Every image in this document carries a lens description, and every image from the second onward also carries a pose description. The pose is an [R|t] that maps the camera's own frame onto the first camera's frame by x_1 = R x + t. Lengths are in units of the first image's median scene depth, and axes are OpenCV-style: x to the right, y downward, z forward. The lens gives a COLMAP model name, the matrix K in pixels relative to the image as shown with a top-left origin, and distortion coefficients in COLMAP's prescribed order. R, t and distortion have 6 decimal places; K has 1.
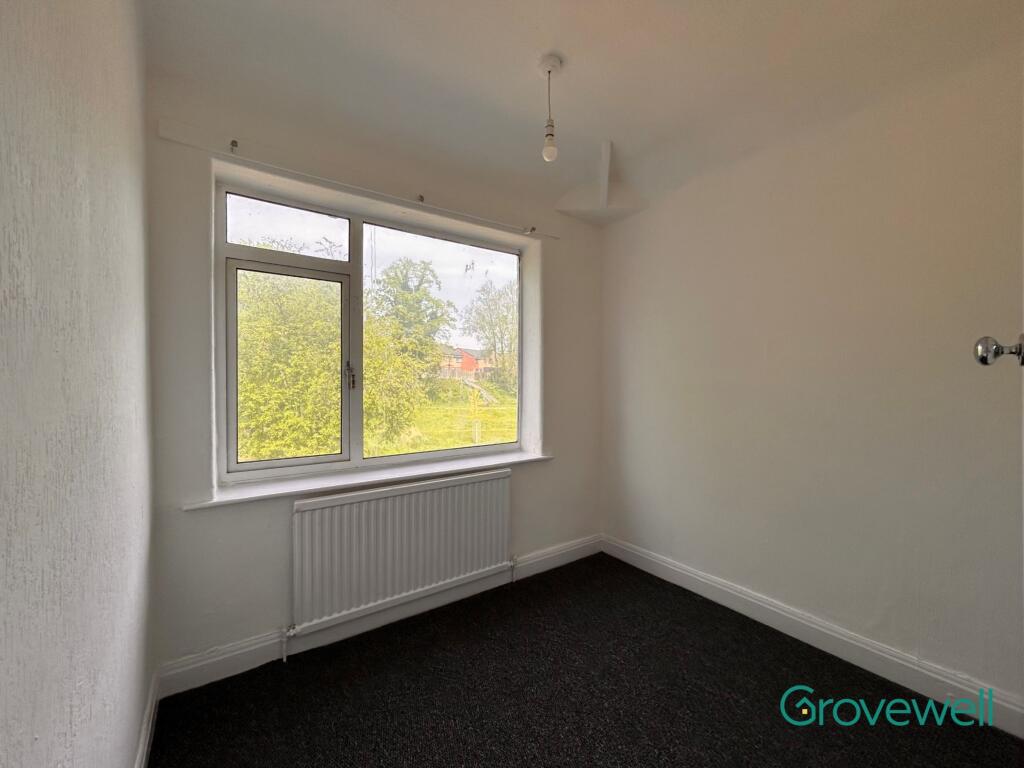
lens RADIAL K [[415.3, 0, 512.2], [0, 415.3, 381.8], [0, 0, 1]] dist [-0.002070, 0.000457]
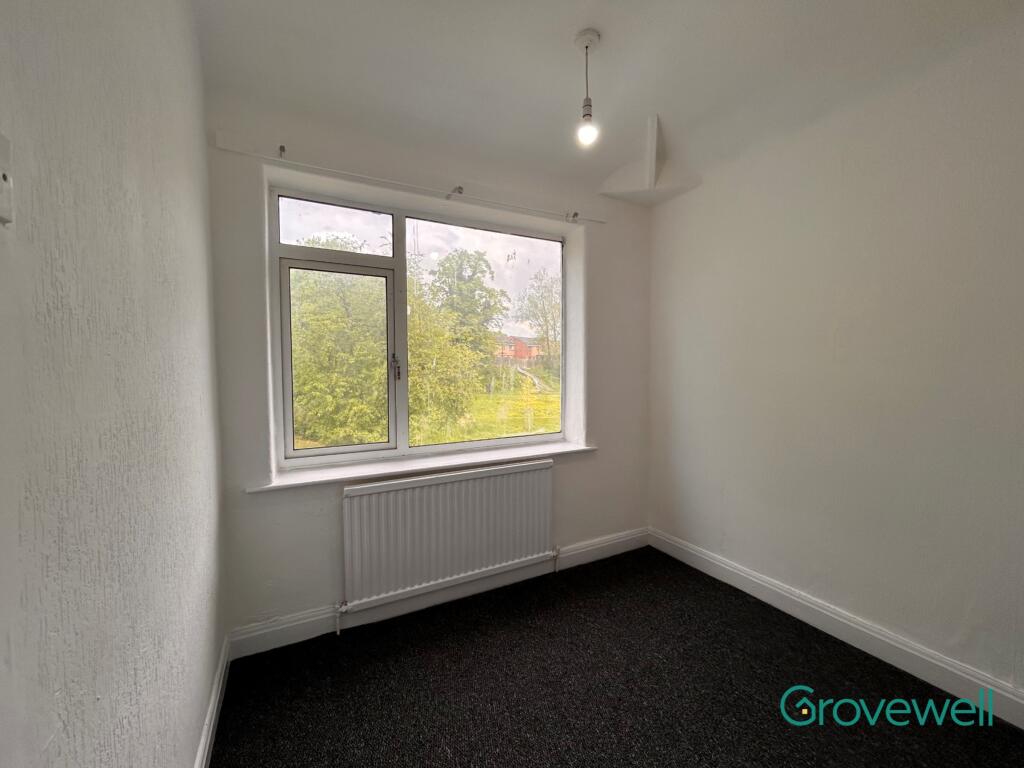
lens RADIAL K [[412.8, 0, 512.3], [0, 412.8, 381.8], [0, 0, 1]] dist [-0.001455, -0.000108]
pose [[0.991907, -0.002524, -0.126938, 0.035762], [0.006316, 0.999545, 0.029479, -0.009023], [0.126806, -0.030042, 0.991472, 0.016851]]
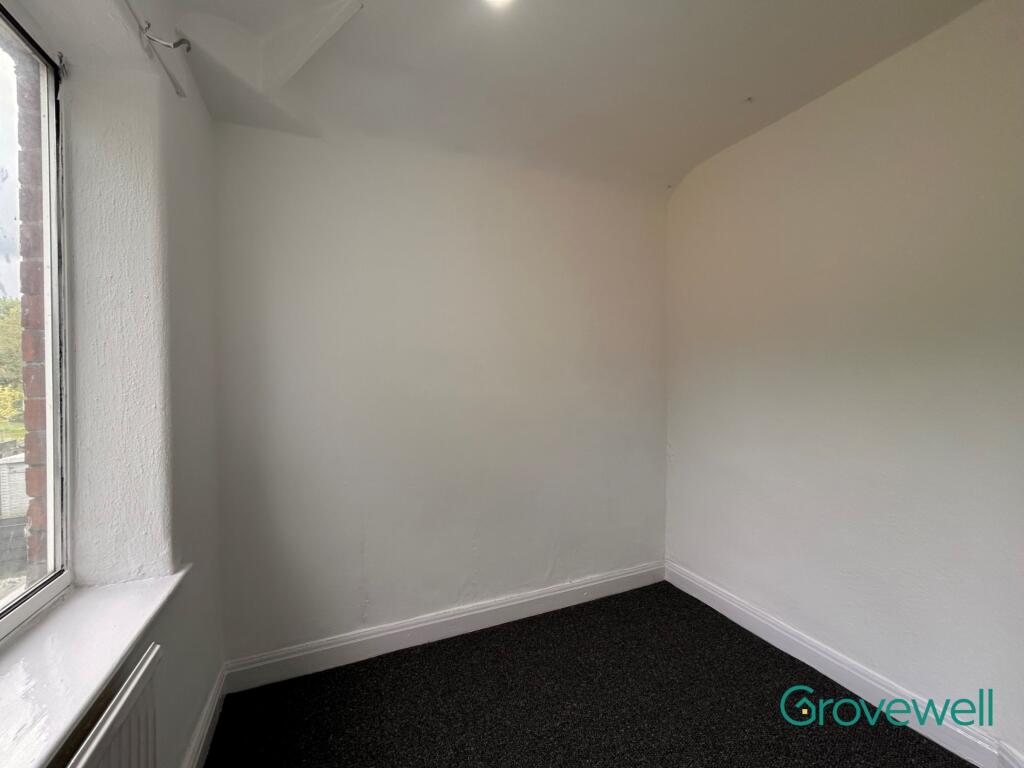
lens RADIAL K [[415.3, 0, 512.2], [0, 415.3, 381.8], [0, 0, 1]] dist [-0.002070, 0.000457]
pose [[0.202520, -0.014678, 0.979168, -0.421884], [0.007179, 0.999883, 0.013504, -0.041175], [-0.979252, 0.004295, 0.202602, 0.834028]]
